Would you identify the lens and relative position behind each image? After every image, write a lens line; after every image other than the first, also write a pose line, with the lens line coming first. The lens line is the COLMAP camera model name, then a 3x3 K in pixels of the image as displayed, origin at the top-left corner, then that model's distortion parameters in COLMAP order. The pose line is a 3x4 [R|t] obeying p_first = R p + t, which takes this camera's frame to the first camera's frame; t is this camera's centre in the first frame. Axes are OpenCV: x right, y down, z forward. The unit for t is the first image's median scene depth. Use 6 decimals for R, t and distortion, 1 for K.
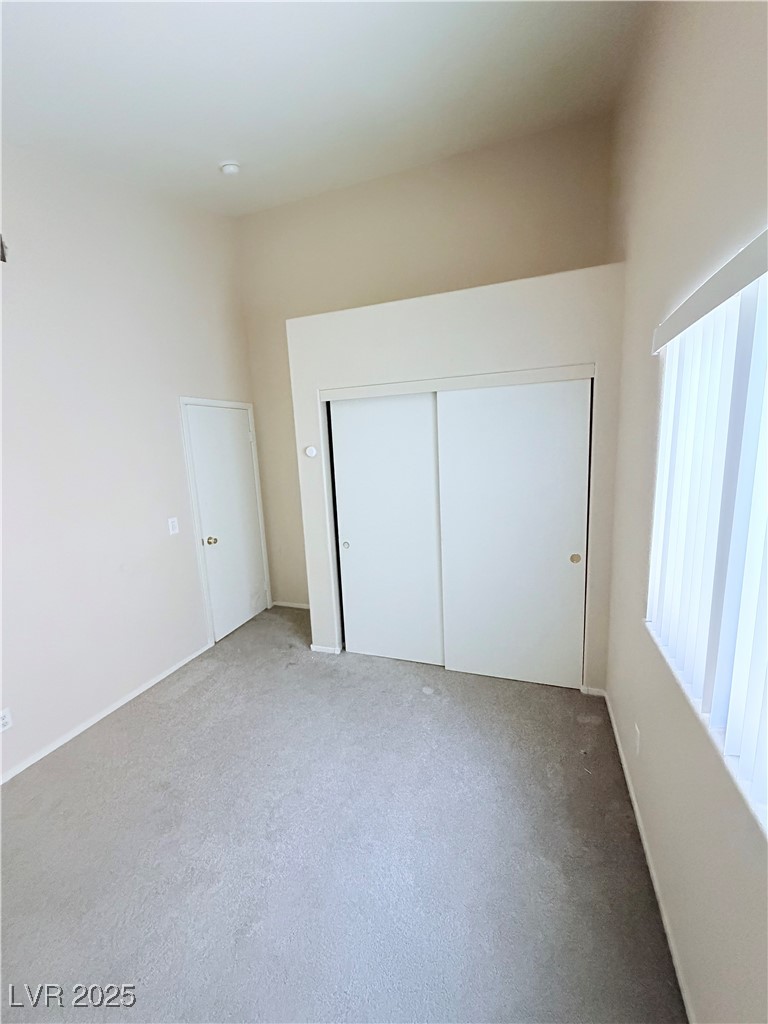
lens RADIAL K [[408.6, 0, 385.6], [0, 408.6, 513.0], [0, 0, 1]] dist [-0.000015, 0.000007]
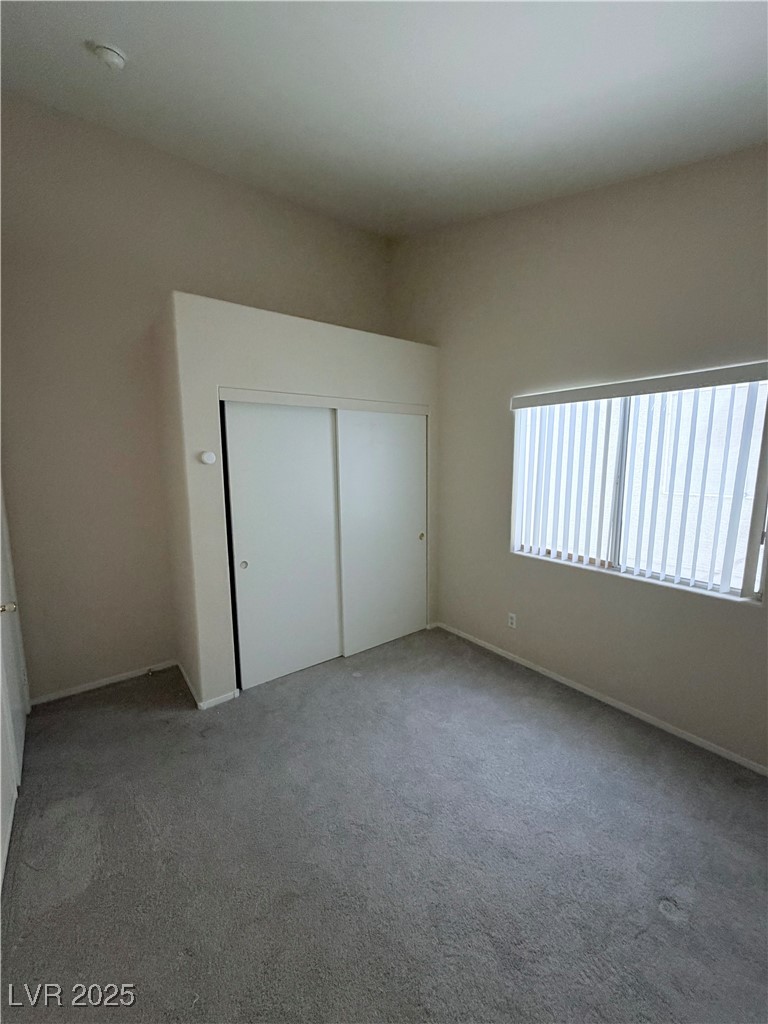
lens RADIAL K [[408.6, 0, 386.0], [0, 408.6, 512.8], [0, 0, 1]] dist [-0.000015, 0.000007]
pose [[0.535568, -0.075571, 0.841104, -0.699629], [0.128438, 0.991691, 0.007319, 0.000280], [-0.834668, 0.104109, 0.540824, 0.267767]]
